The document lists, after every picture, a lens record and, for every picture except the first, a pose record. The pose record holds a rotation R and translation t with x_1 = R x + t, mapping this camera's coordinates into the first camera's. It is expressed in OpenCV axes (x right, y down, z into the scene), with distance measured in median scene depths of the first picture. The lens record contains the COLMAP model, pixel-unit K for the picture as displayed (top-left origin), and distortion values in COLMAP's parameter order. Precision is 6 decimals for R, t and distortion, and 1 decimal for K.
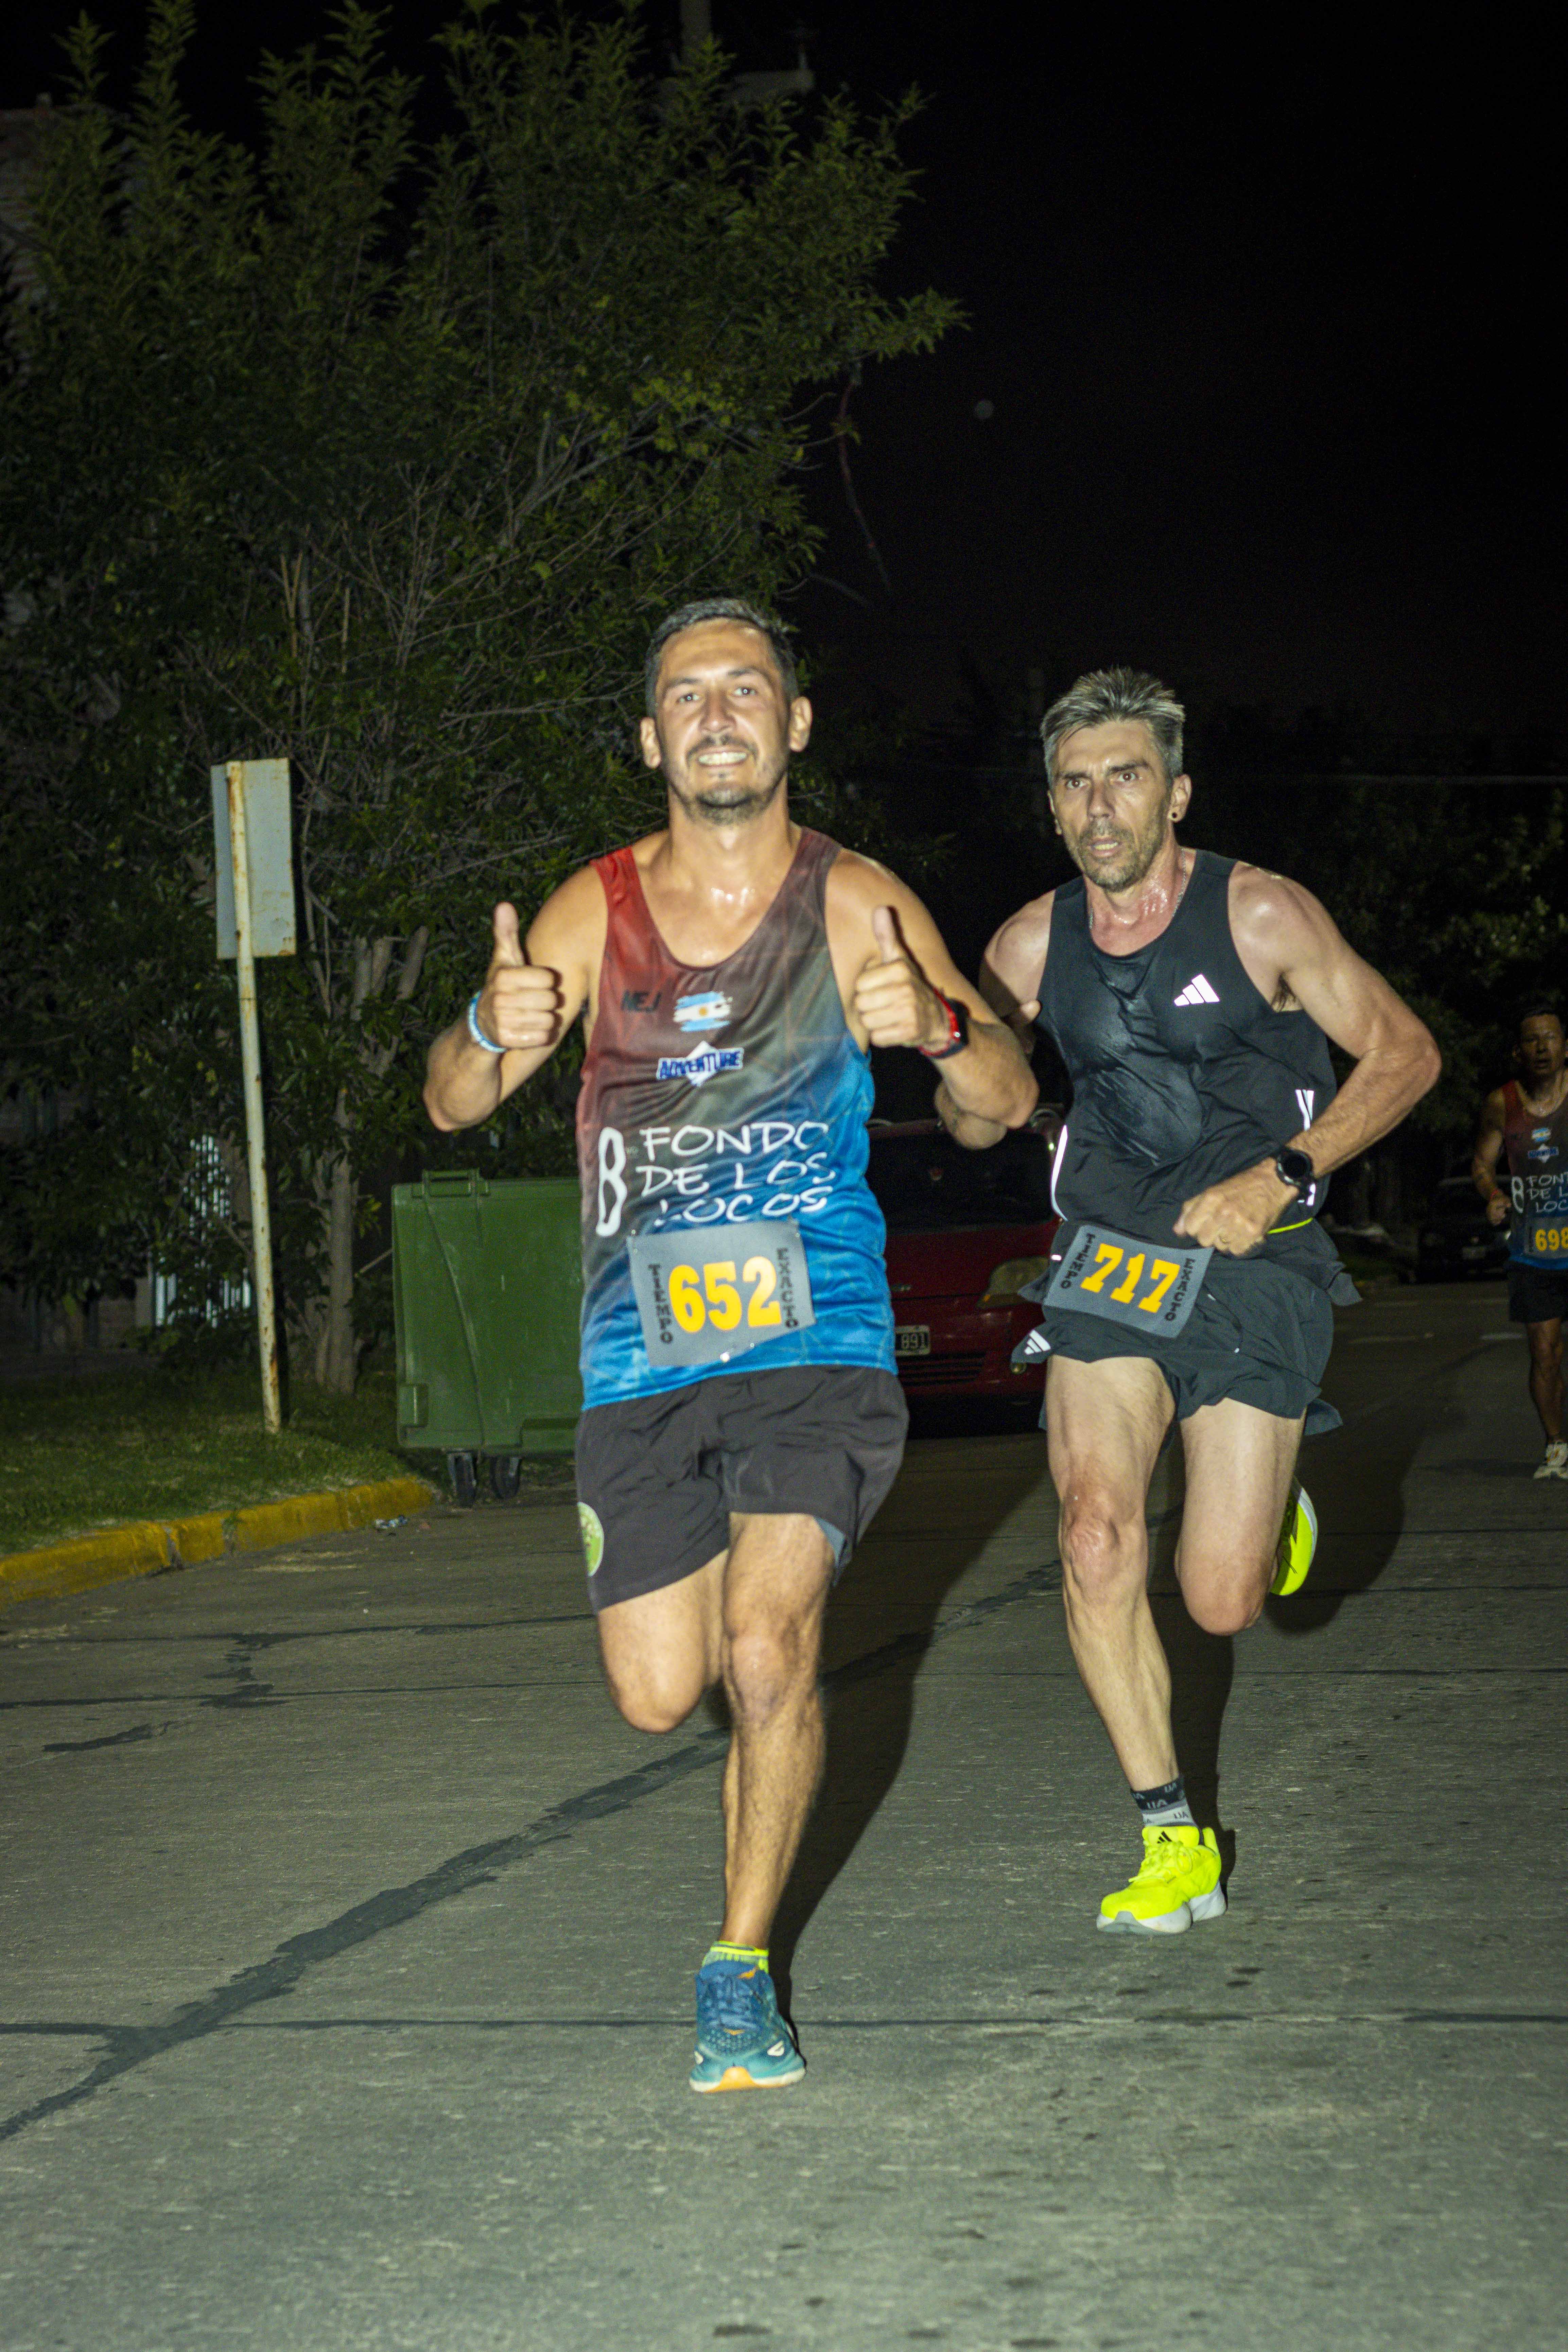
lens RADIAL K [[5422.1, 0, 785.7], [0, 5422.1, 1414.6], [0, 0, 1]] dist [0.170767, -0.121707]
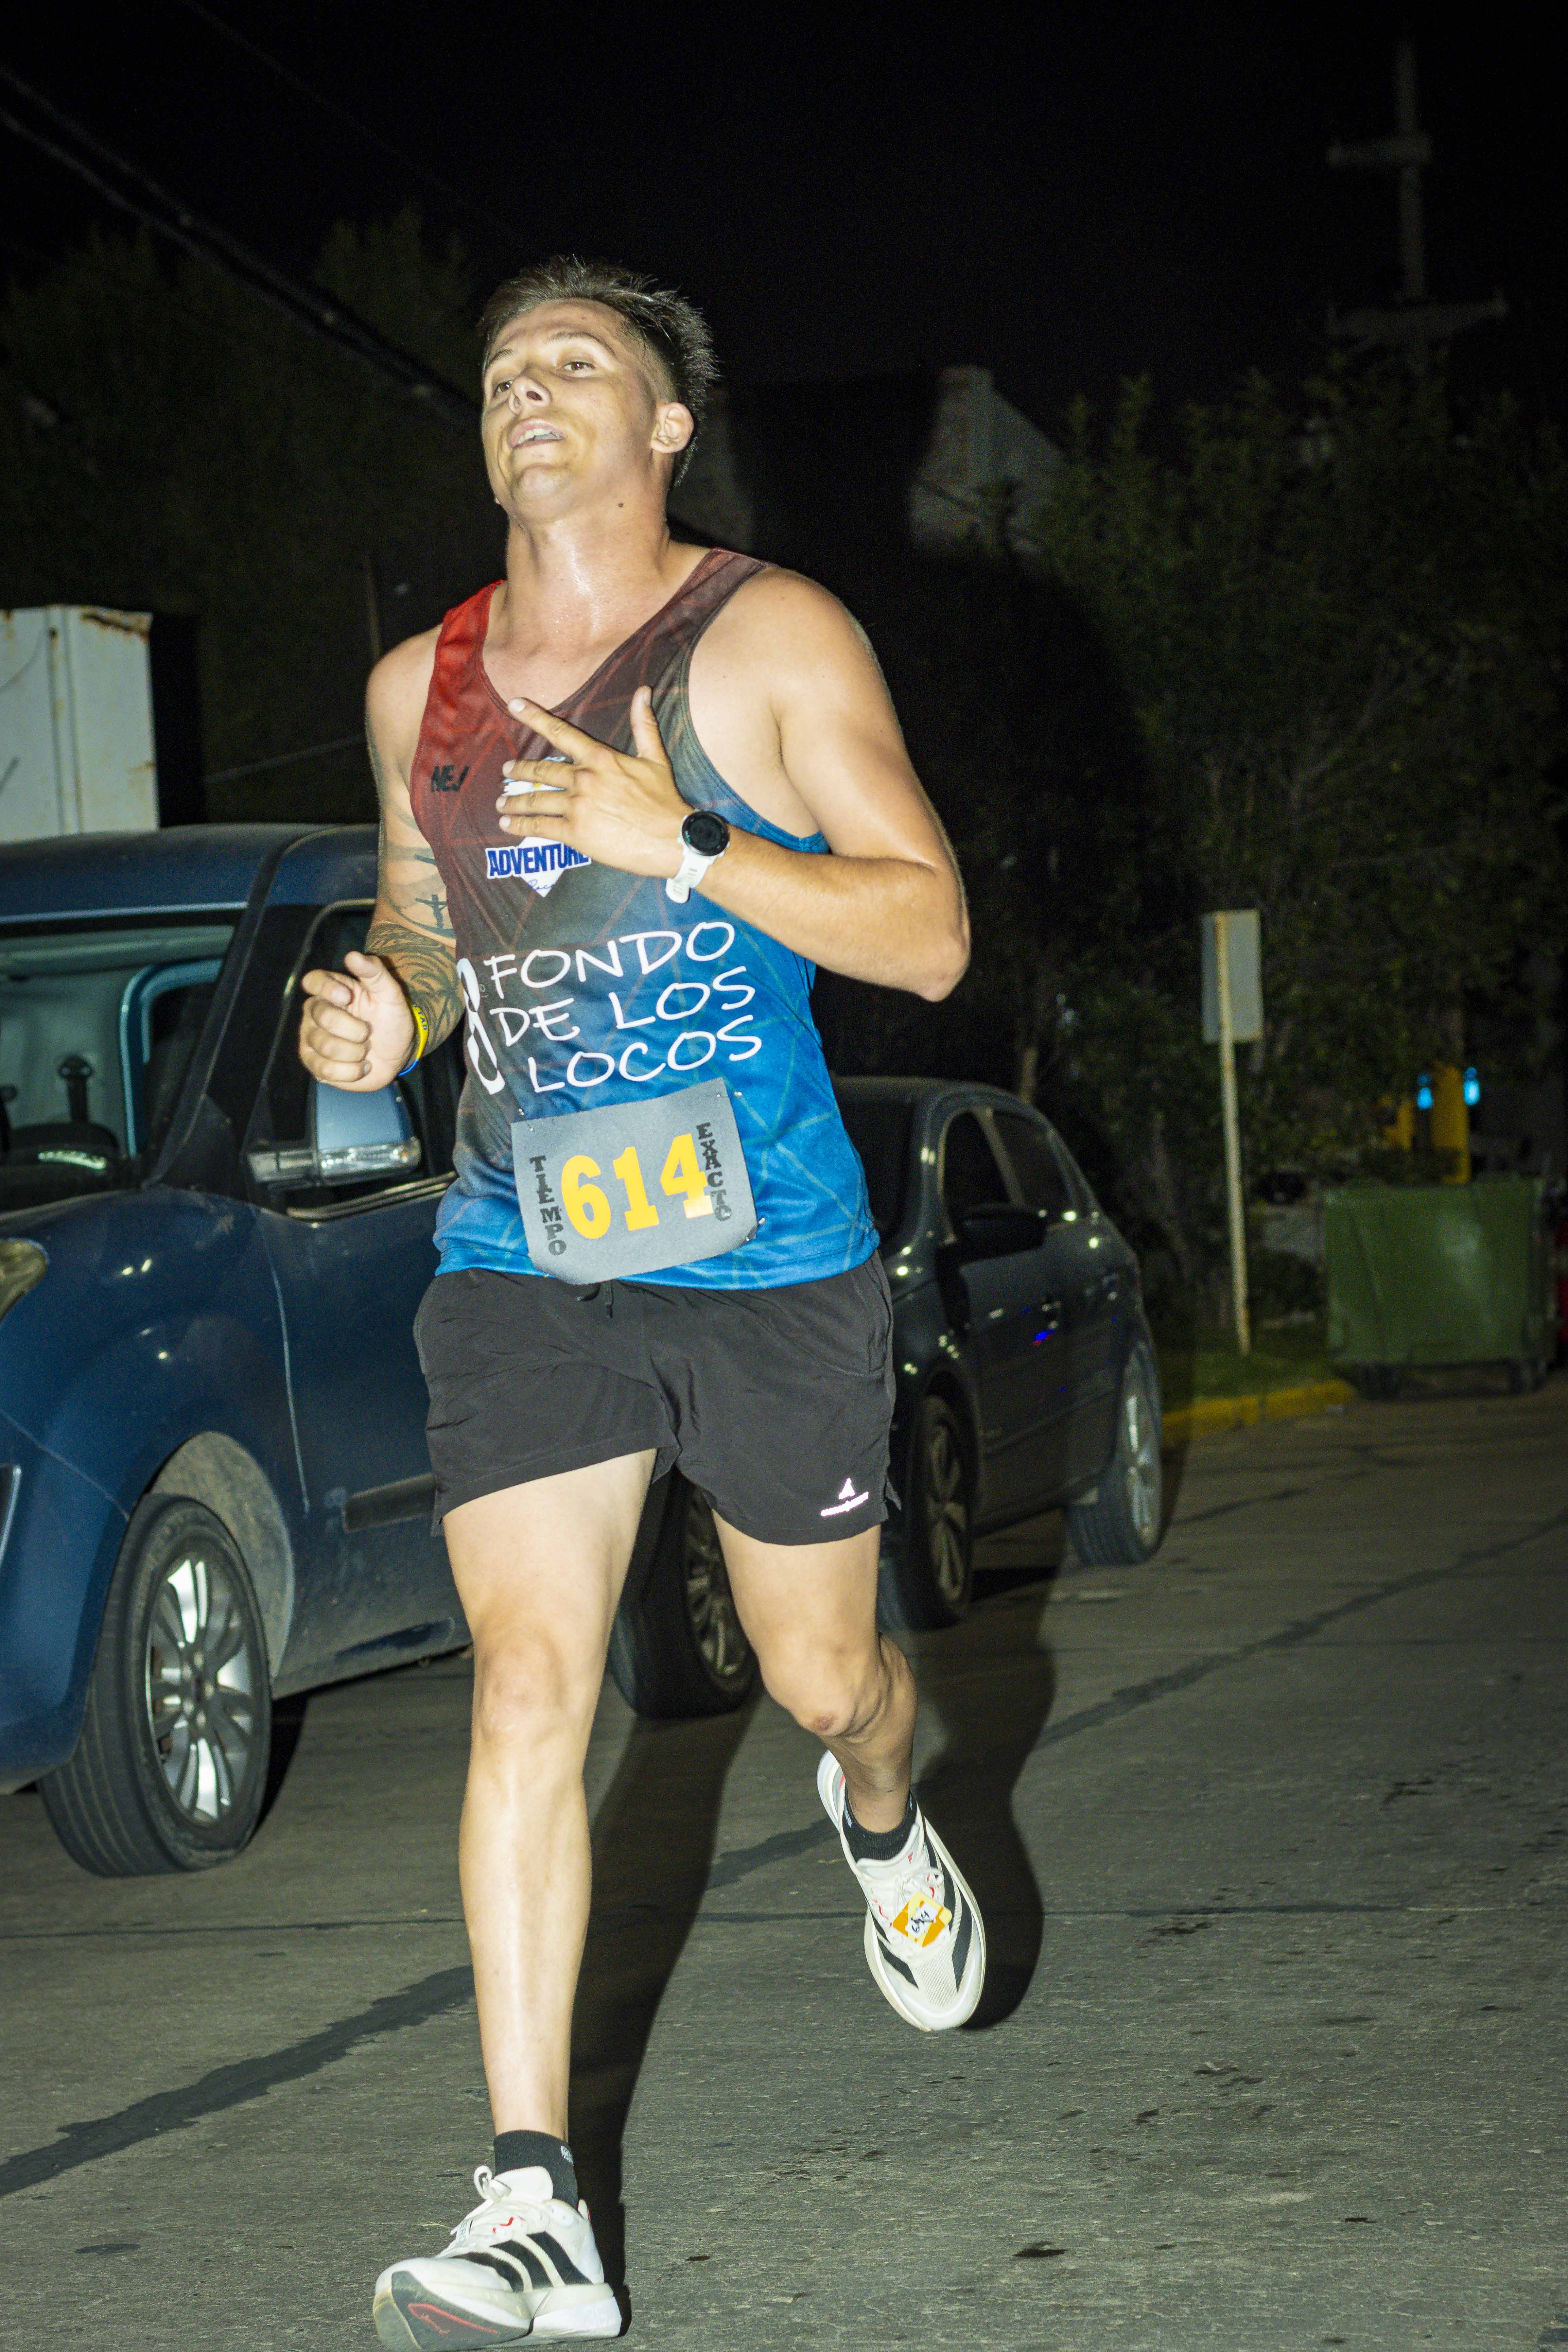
lens RADIAL K [[5301.2, 0, 785.1], [0, 5301.2, 1403.5], [0, 0, 1]] dist [0.144565, 0.449731]
pose [[0.994444, -0.007239, -0.105019, -0.066579], [0.007151, 0.999974, -0.001209, 0.018070], [0.105025, 0.000451, 0.994469, -0.490144]]
